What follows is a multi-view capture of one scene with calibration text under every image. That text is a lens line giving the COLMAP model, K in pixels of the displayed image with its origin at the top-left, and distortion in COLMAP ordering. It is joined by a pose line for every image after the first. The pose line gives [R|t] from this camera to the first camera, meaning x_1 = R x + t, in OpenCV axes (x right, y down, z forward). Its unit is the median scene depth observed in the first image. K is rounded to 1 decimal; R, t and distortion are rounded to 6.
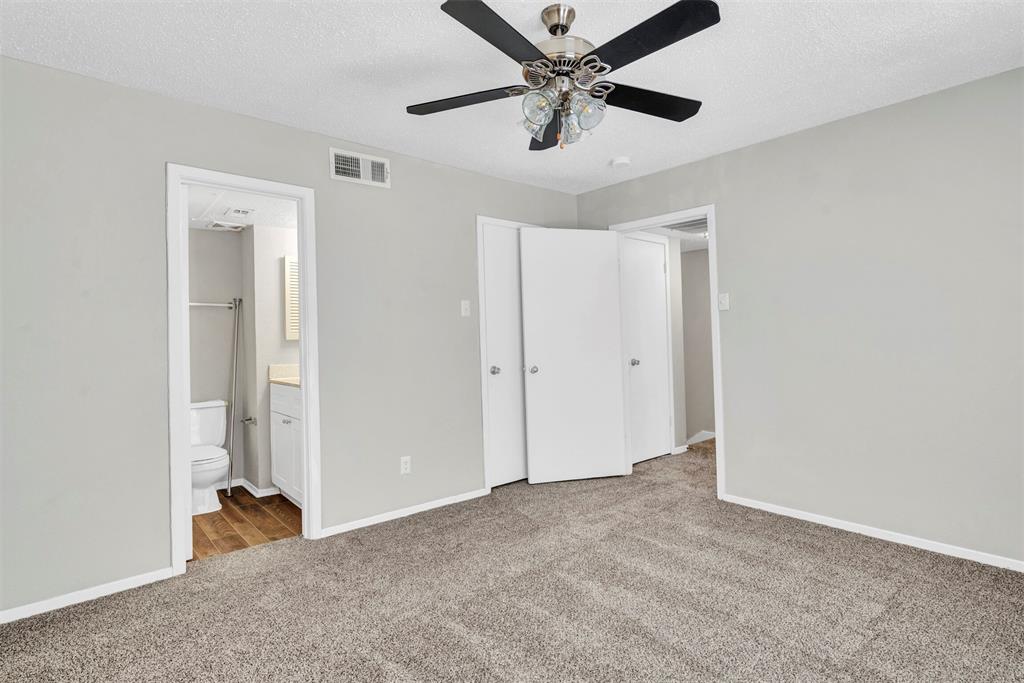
lens RADIAL K [[520.1, 0, 513.4], [0, 520.1, 322.6], [0, 0, 1]] dist [-0.002452, -0.000076]
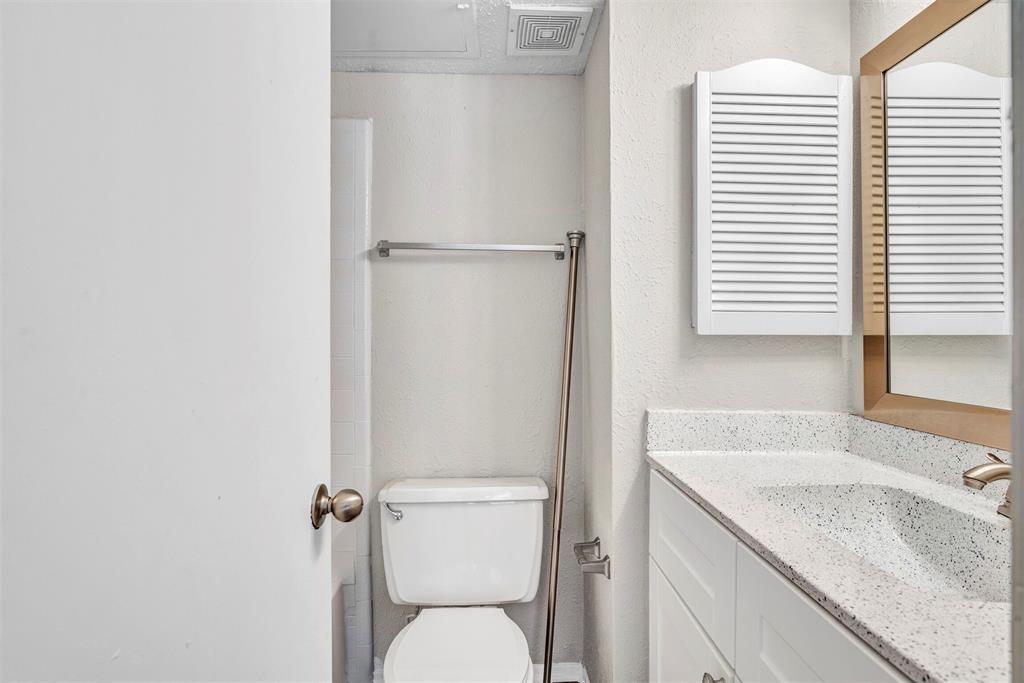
lens RADIAL K [[520.1, 0, 513.4], [0, 520.1, 322.6], [0, 0, 1]] dist [-0.002452, -0.000076]
pose [[0.775194, 0.008920, -0.631660, -0.320450], [0.002863, 0.999840, 0.017633, 0.019706], [0.631717, -0.015477, 0.775045, 0.676966]]
